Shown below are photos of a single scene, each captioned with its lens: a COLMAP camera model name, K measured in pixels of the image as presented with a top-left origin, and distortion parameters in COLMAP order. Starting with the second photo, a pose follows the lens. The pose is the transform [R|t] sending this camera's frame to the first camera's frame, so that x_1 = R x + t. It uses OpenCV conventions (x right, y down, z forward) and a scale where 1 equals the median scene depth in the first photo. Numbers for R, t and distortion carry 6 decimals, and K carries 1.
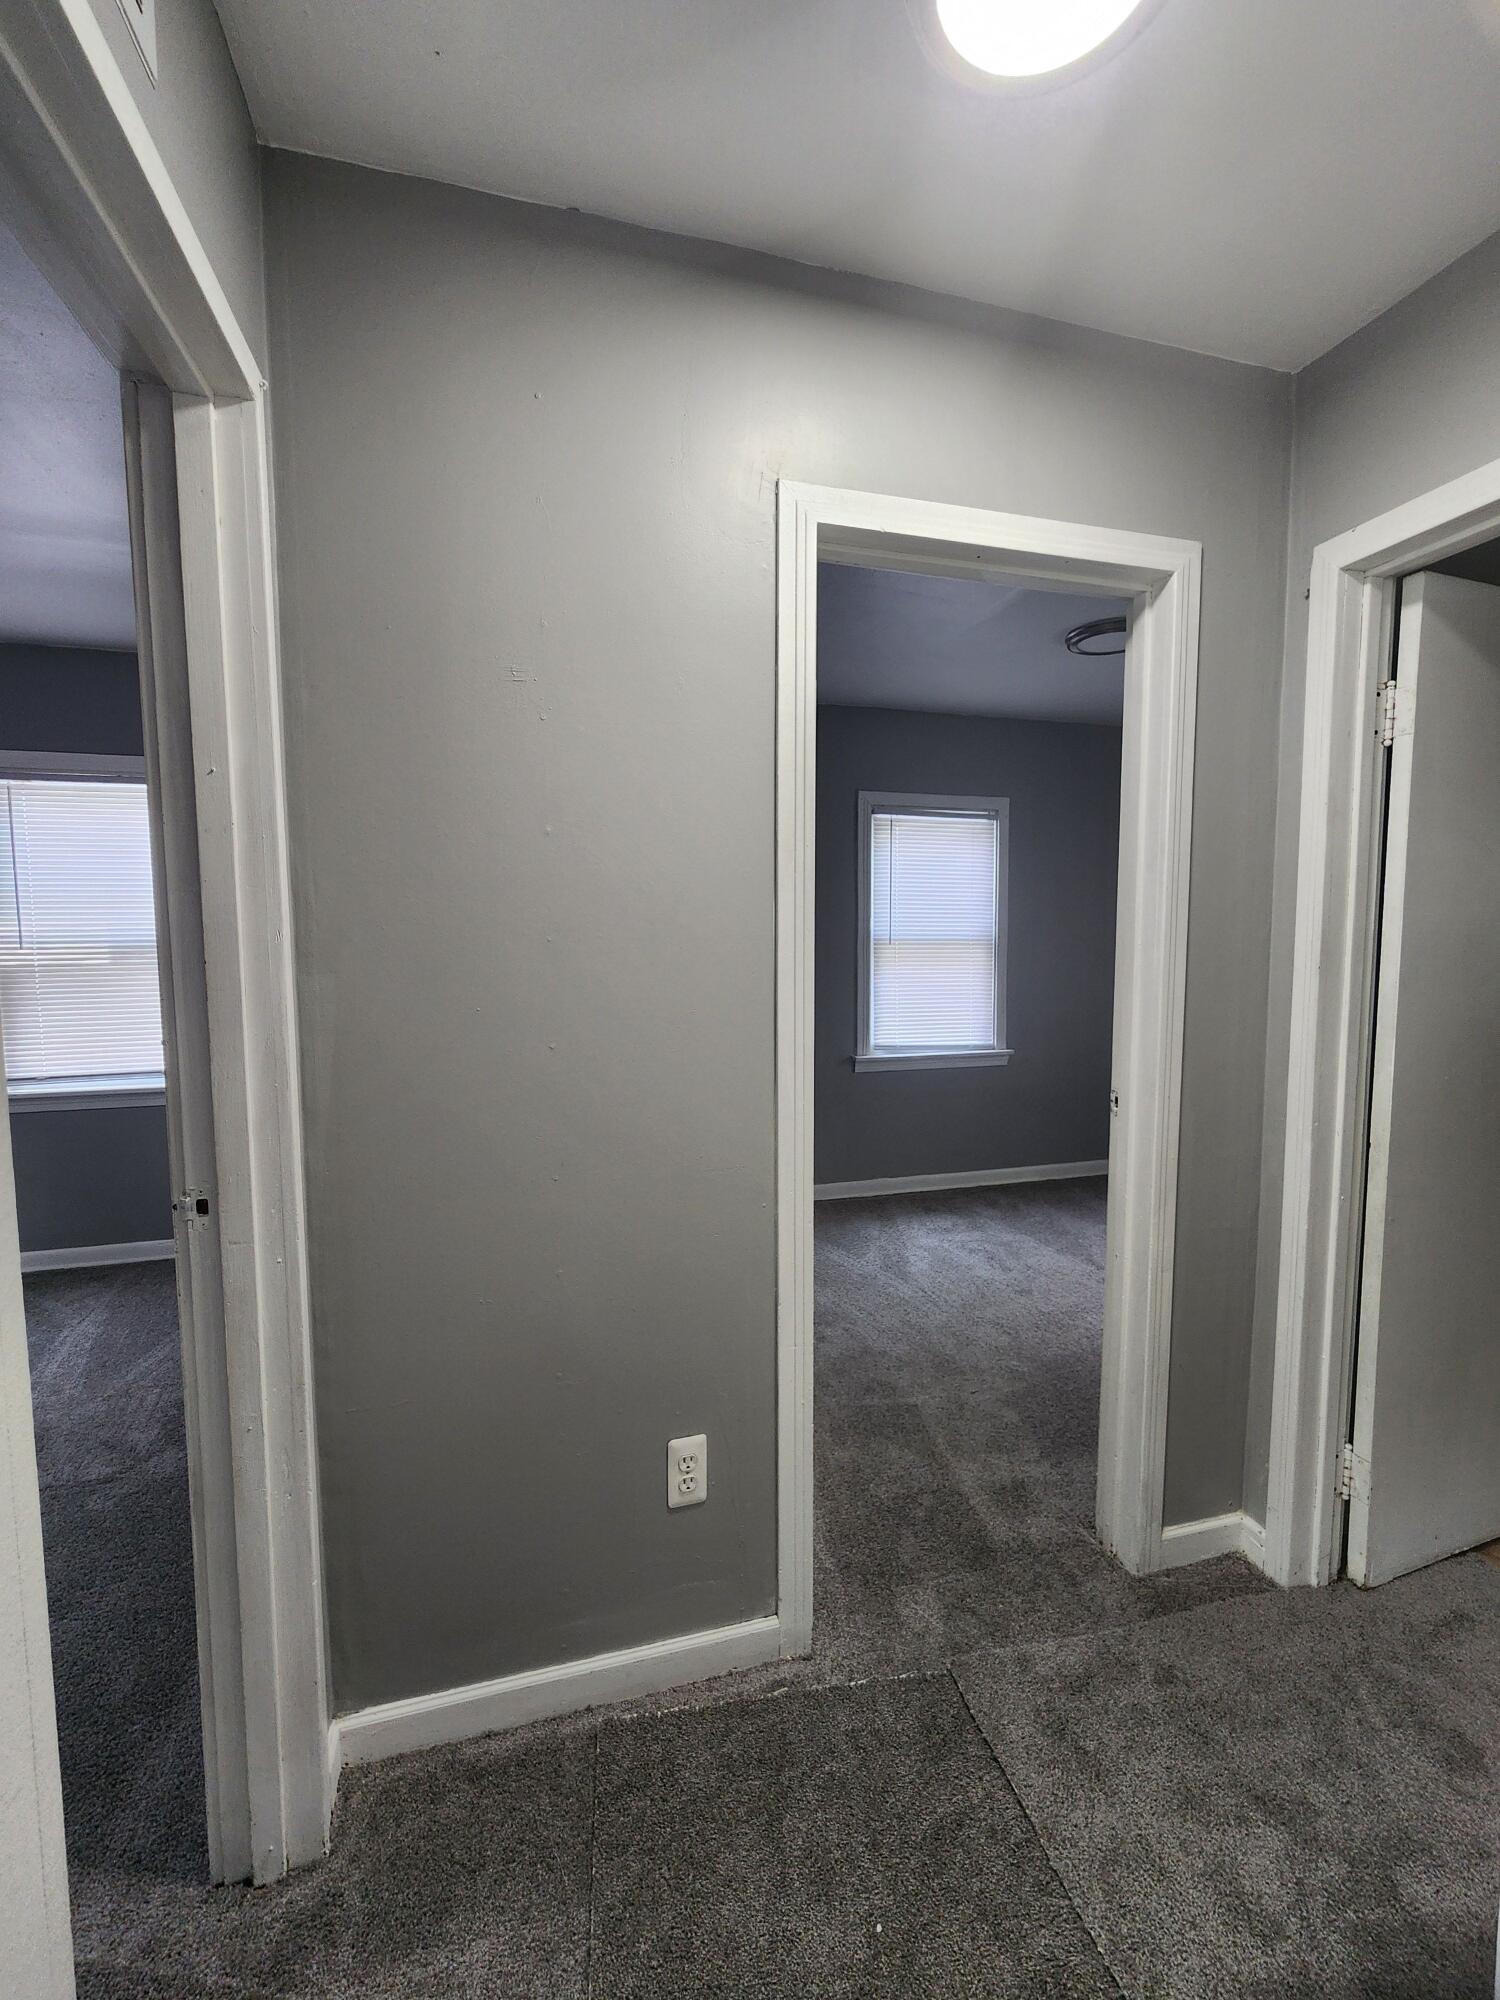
lens RADIAL K [[814.5, 0, 762.5], [0, 814.5, 1011.8], [0, 0, 1]] dist [0.000692, 0.000112]
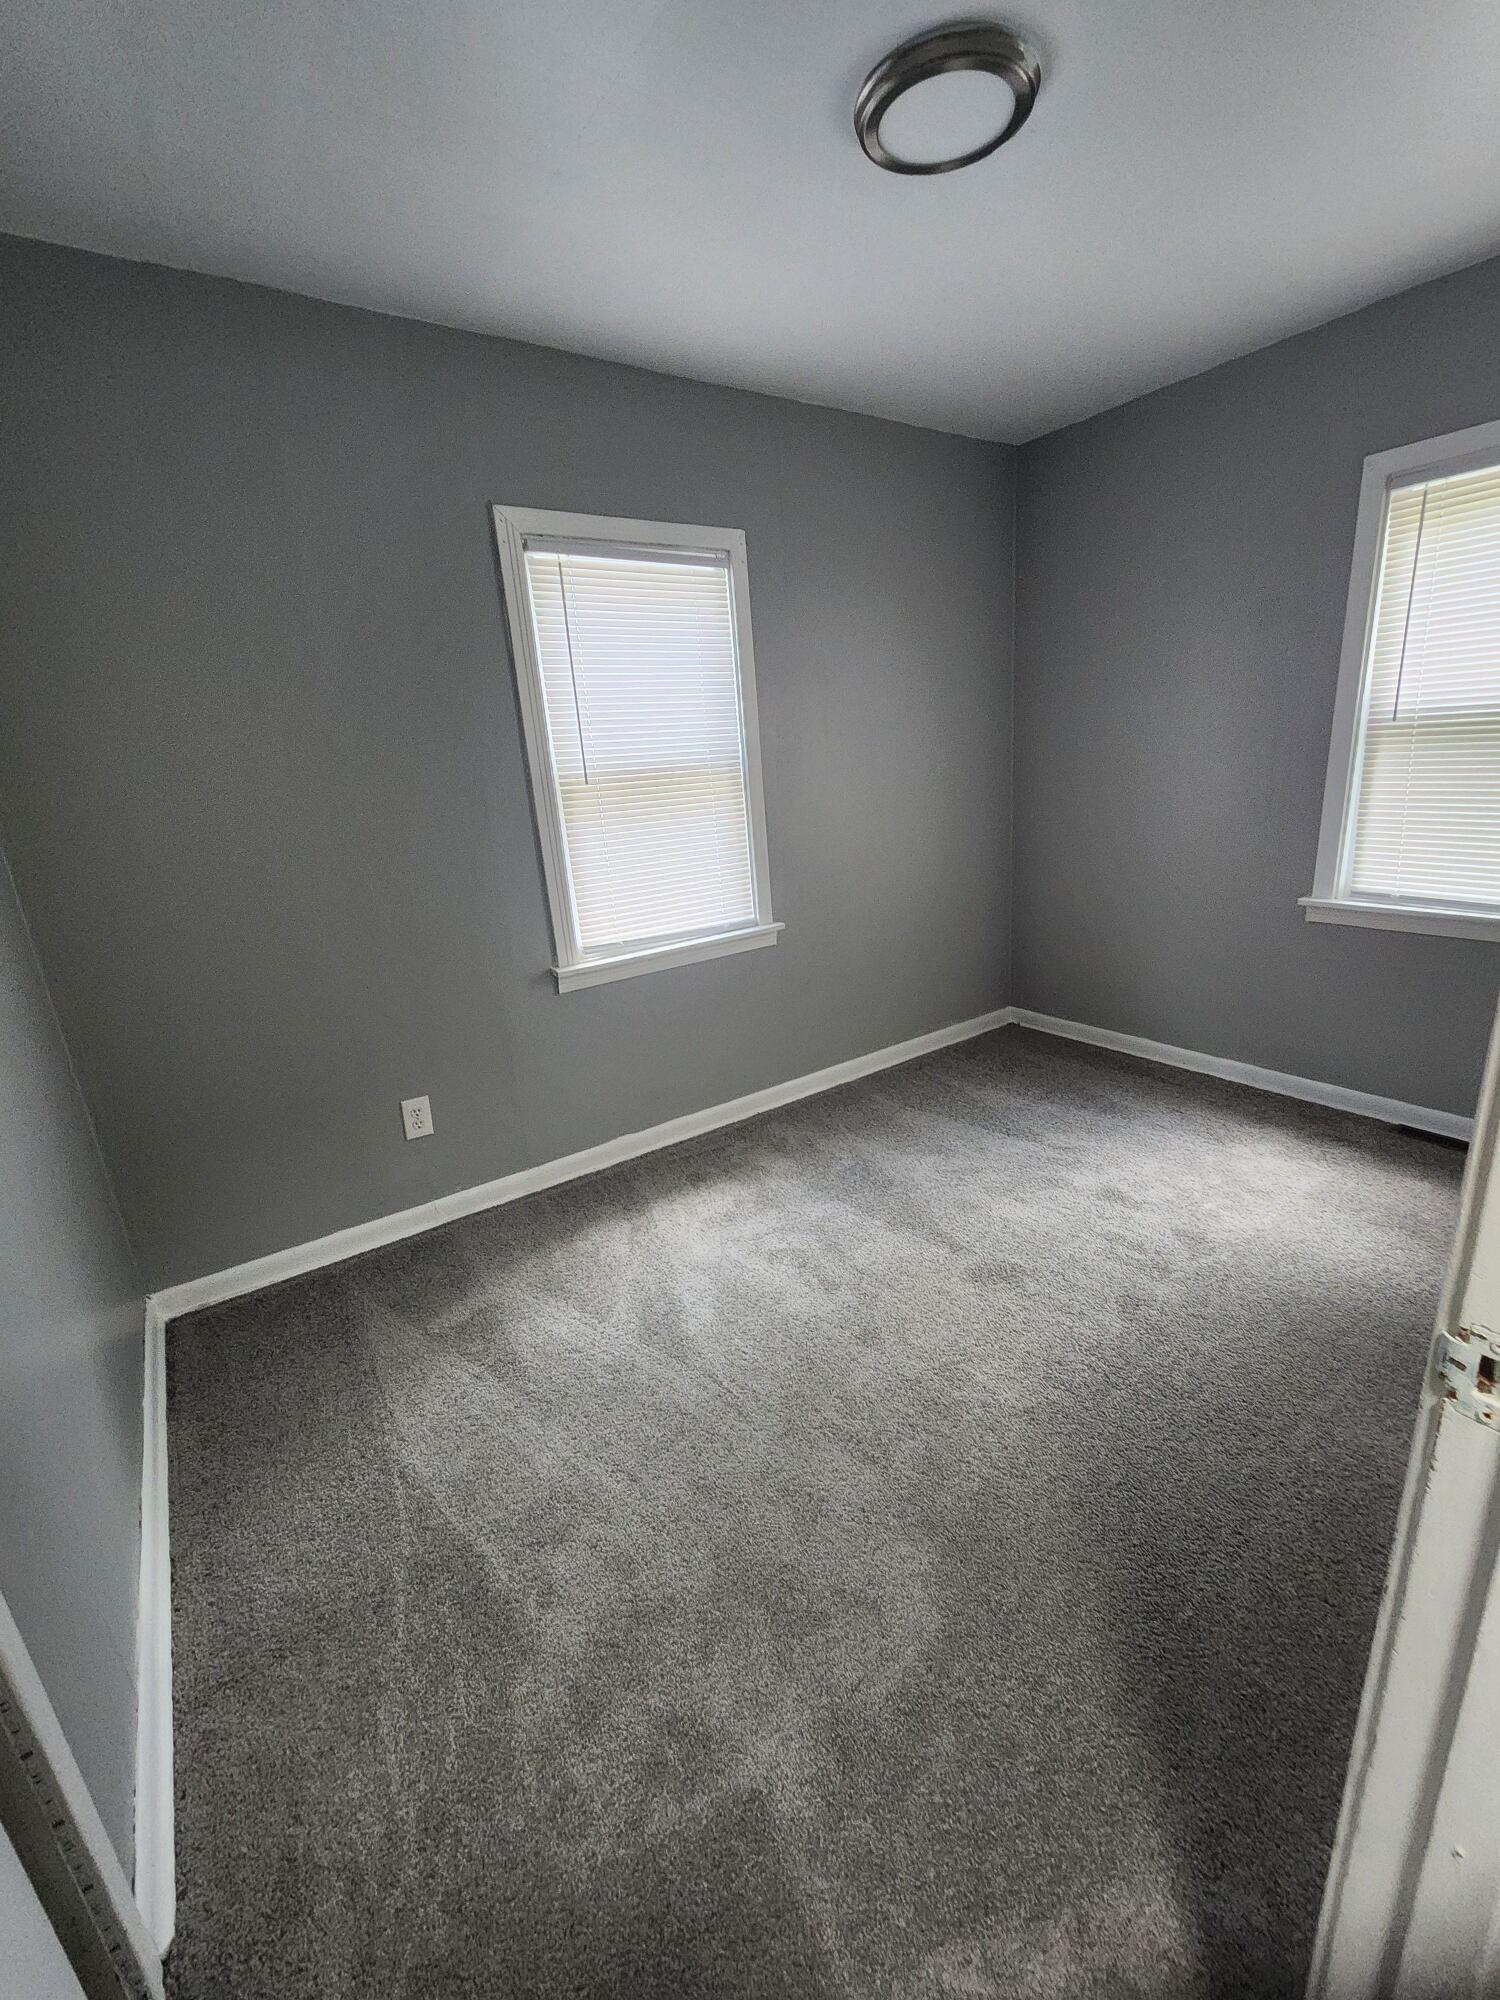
lens RADIAL K [[814.5, 0, 755.1], [0, 814.5, 1002.7], [0, 0, 1]] dist [0.000692, 0.000112]
pose [[0.941128, -0.155568, 0.300128, 0.075313], [0.096994, 0.974756, 0.201105, -0.036233], [-0.323837, -0.160155, 0.932459, 0.406881]]
